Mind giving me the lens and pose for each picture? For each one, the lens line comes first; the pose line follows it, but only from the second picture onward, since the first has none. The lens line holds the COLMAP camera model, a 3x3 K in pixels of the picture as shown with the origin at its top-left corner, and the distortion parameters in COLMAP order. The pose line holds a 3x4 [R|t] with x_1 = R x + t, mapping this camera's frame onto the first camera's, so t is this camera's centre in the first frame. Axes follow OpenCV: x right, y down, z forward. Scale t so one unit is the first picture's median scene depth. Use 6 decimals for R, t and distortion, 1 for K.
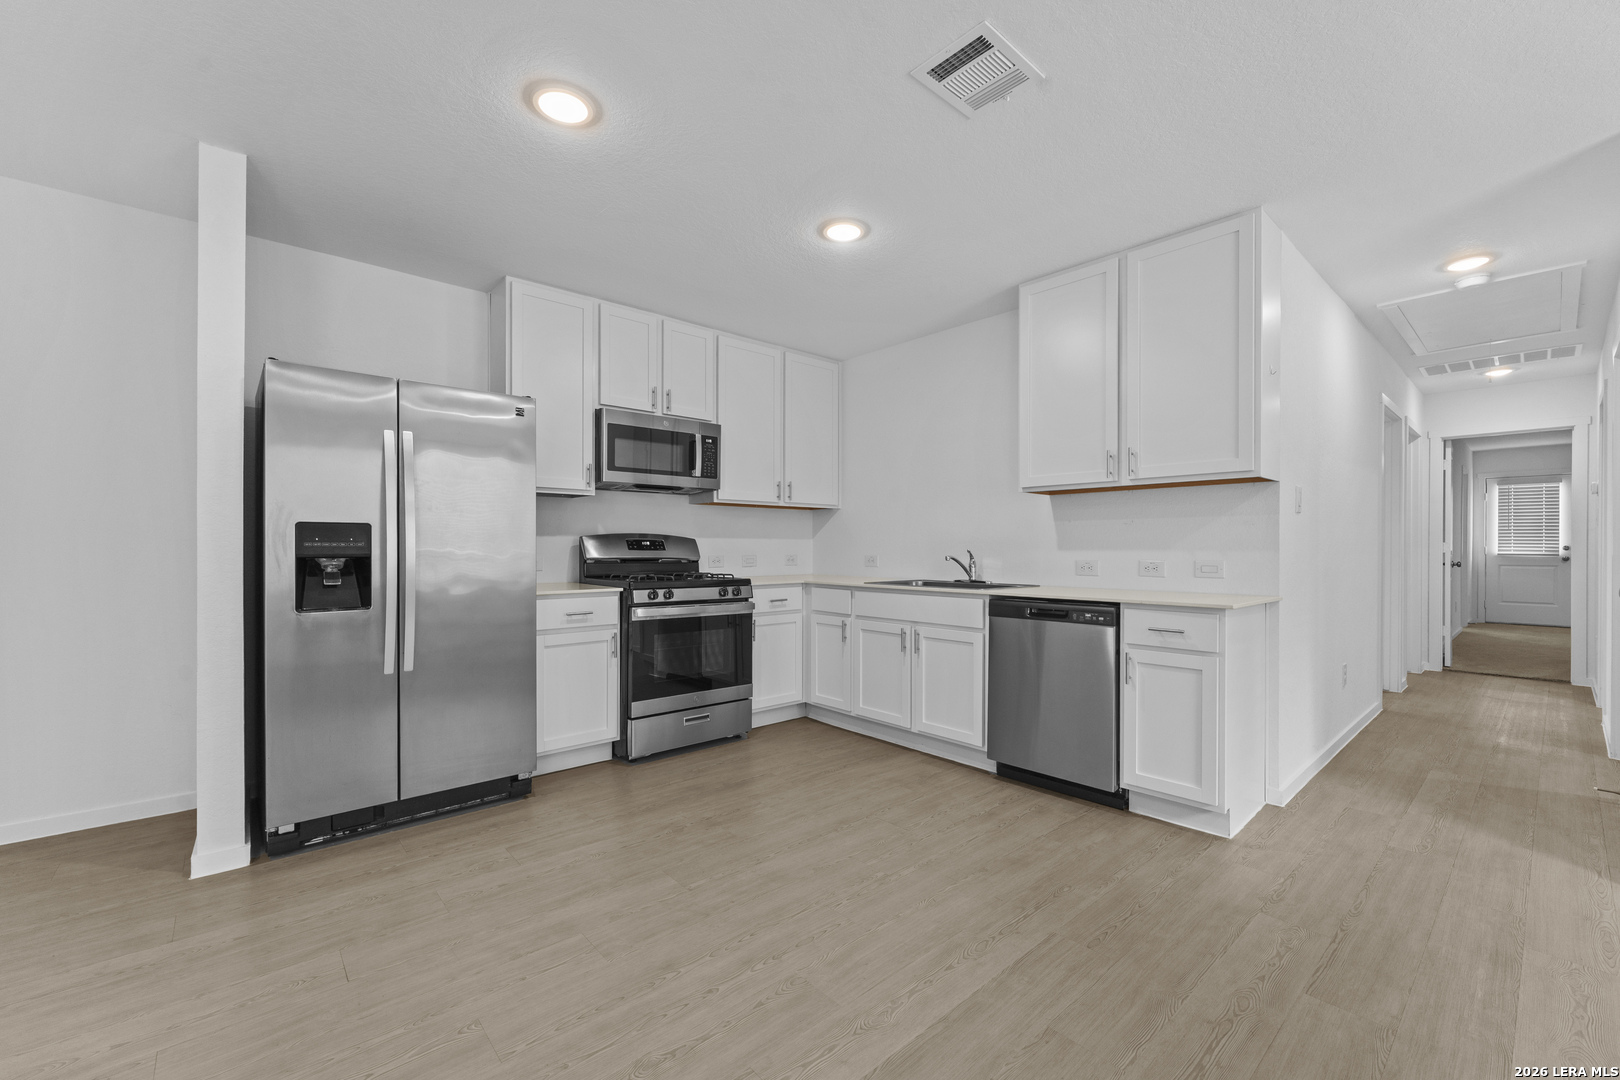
lens RADIAL K [[656.6, 0, 814.6], [0, 656.6, 551.7], [0, 0, 1]] dist [-0.001123, -0.000057]
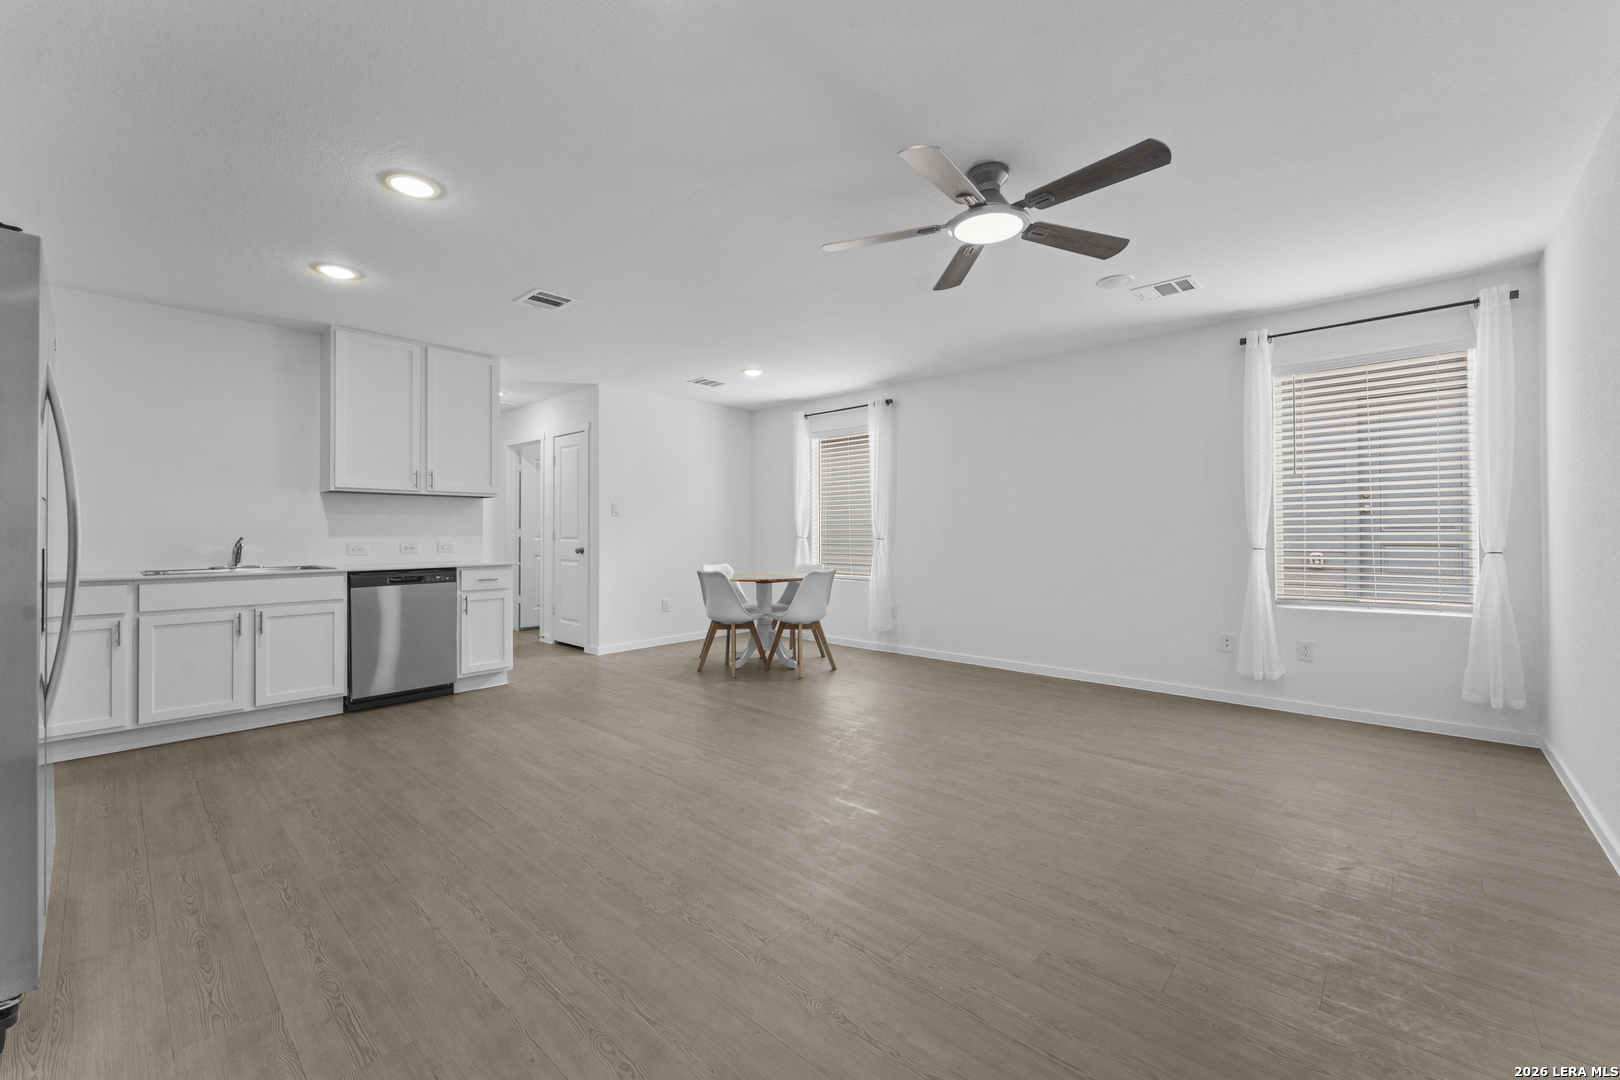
lens RADIAL K [[651.4, 0, 811.5], [0, 651.4, 527.3], [0, 0, 1]] dist [-0.002309, -0.000183]
pose [[-0.101470, 0.009174, 0.994796, -1.008743], [0.009426, 0.999921, -0.008260, -0.001294], [-0.994794, 0.008539, -0.101548, 0.216778]]
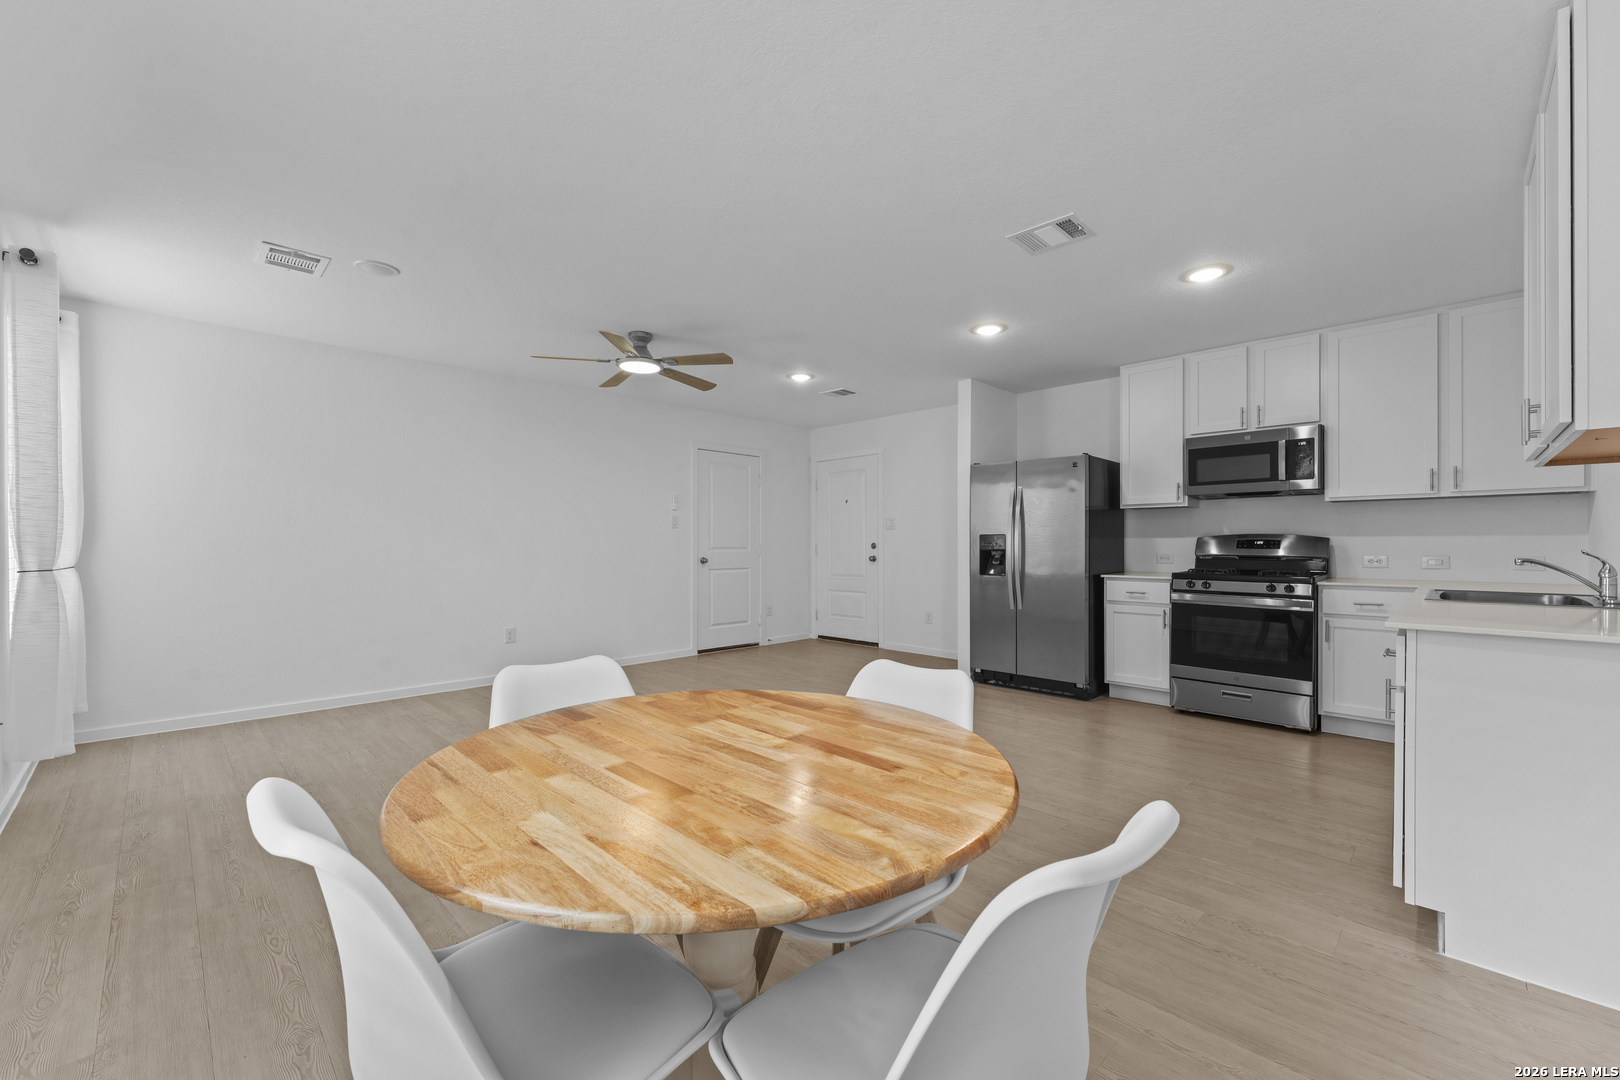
lens RADIAL K [[653.6, 0, 812.9], [0, 653.6, 540.8], [0, 0, 1]] dist [0.000382, 0.000095]
pose [[0.062287, -0.006935, -0.998034, 0.950502], [-0.007118, 0.999947, -0.007393, -0.002237], [0.998033, 0.007565, 0.062234, 0.197245]]
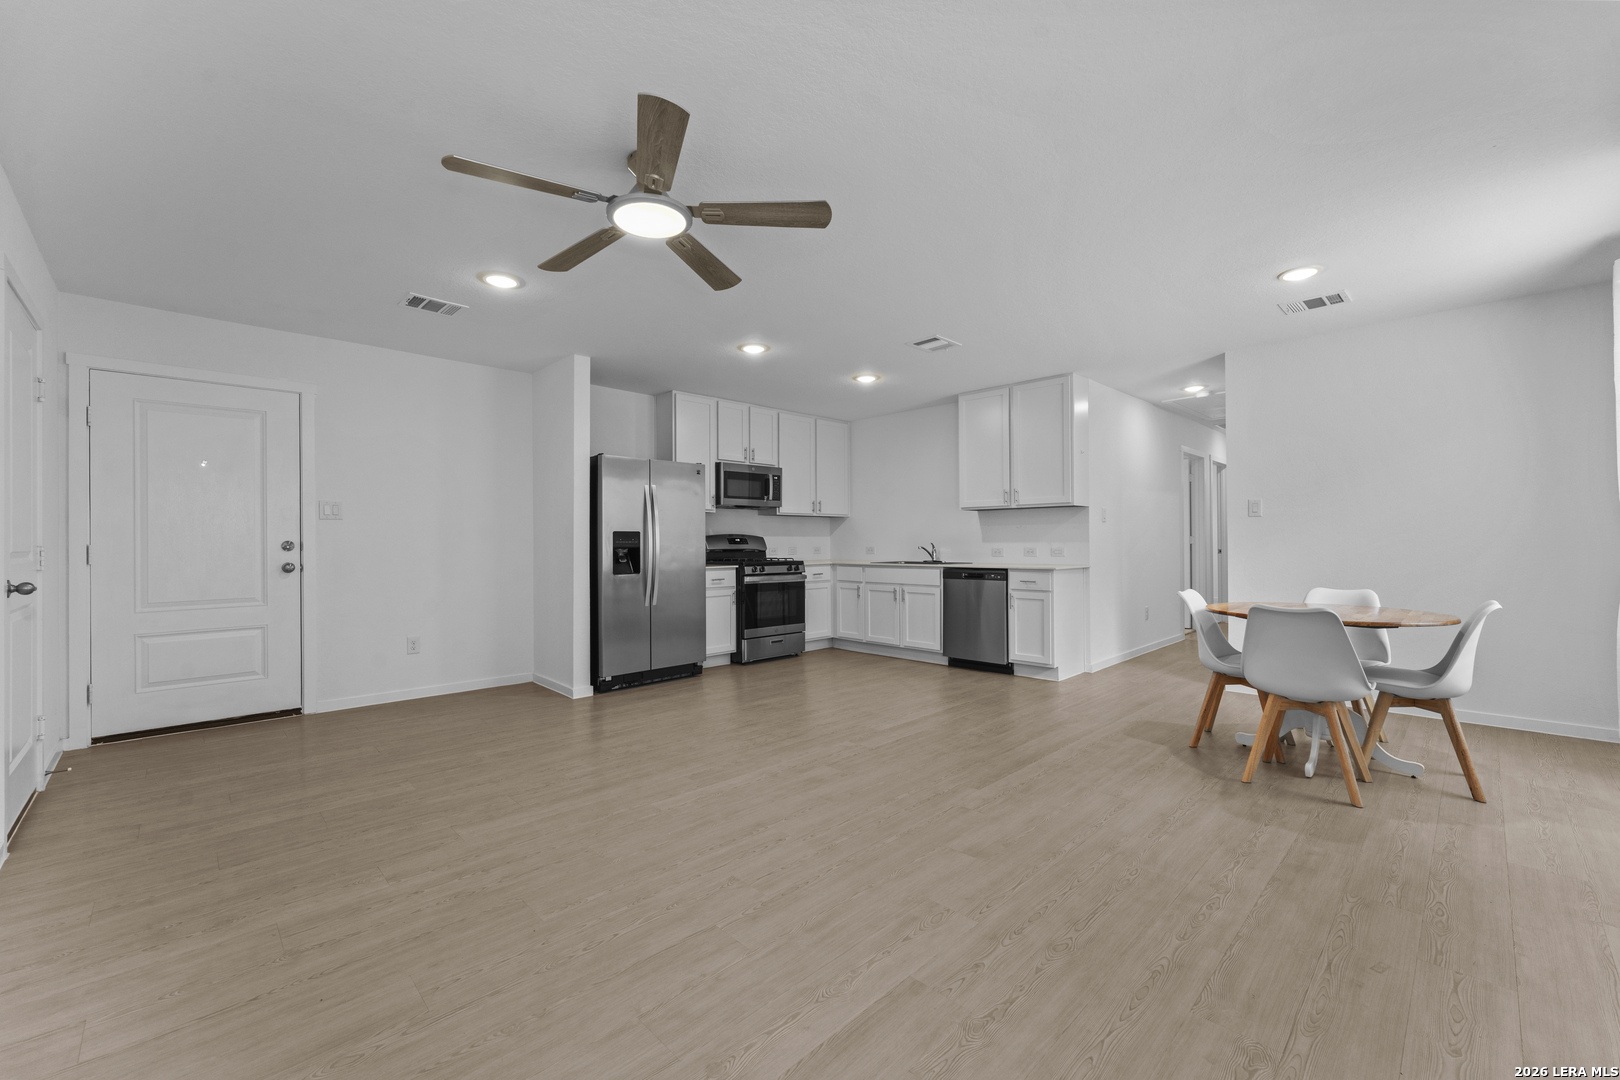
lens RADIAL K [[649.8, 0, 810.0], [0, 649.8, 540.0], [0, 0, 1]] dist [0.000263, -0.000026]
pose [[0.998916, -0.006710, 0.046073, -0.175387], [0.007129, 0.999935, -0.008937, 0.003526], [-0.046010, 0.009256, 0.998898, -0.741517]]
